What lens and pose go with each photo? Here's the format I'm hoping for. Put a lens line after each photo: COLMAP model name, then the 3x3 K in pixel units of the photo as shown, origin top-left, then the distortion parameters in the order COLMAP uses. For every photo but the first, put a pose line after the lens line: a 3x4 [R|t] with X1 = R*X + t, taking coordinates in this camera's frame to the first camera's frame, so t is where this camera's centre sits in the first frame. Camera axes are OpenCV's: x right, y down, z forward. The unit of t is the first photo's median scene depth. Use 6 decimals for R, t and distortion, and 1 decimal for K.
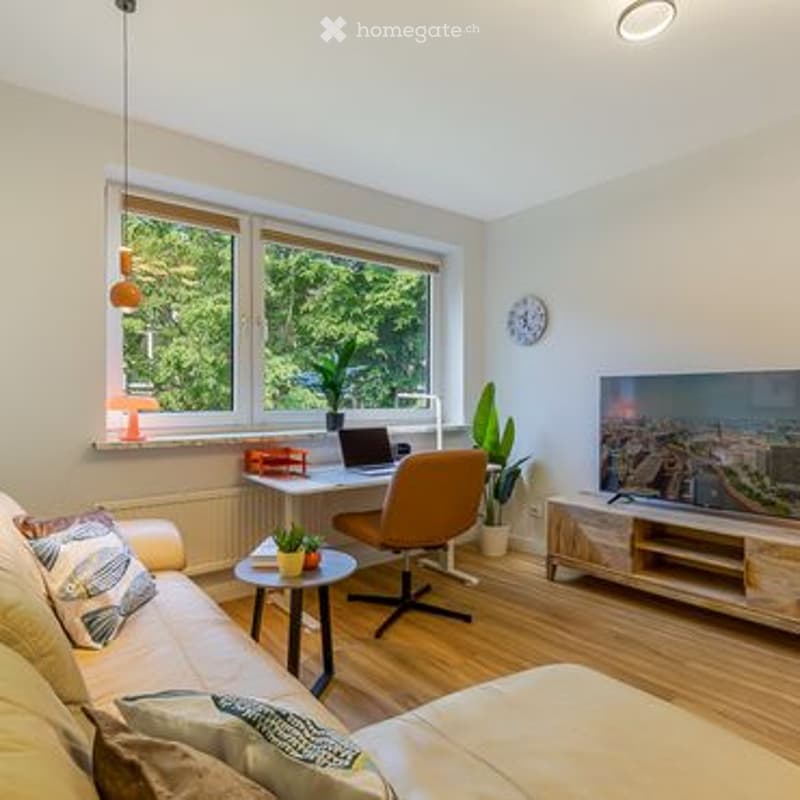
lens RADIAL K [[533.3, 0, 399.4], [0, 533.3, 396.9], [0, 0, 1]] dist [-0.003197, -0.000962]
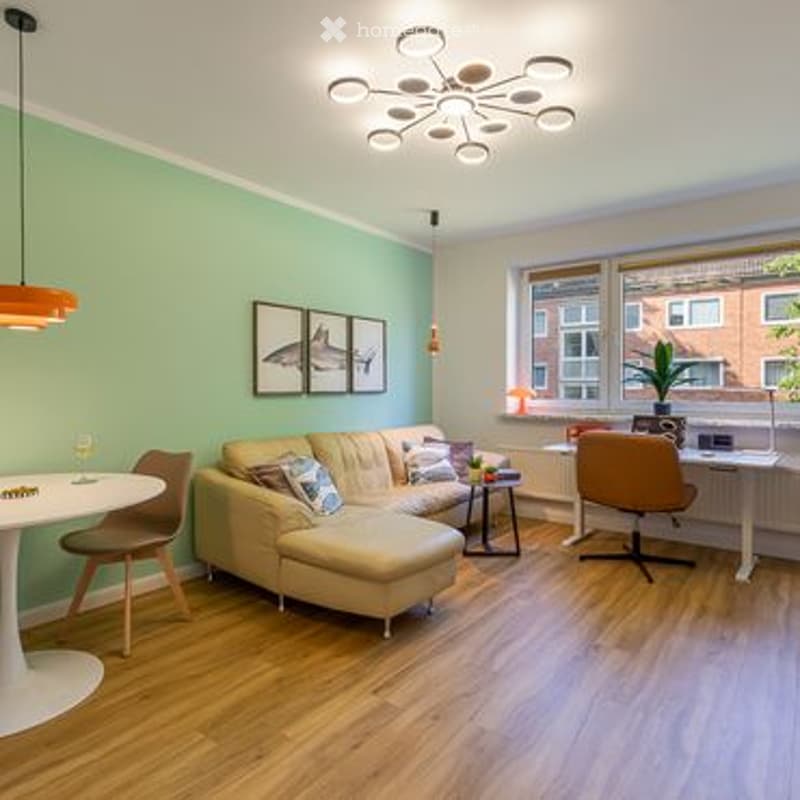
lens RADIAL K [[533.3, 0, 399.3], [0, 533.3, 396.3], [0, 0, 1]] dist [-0.003197, -0.000962]
pose [[0.226101, 0.021643, -0.973863, 0.990654], [0.006734, 0.999695, 0.023780, -0.020155], [0.974081, -0.011934, 0.225886, 0.160773]]
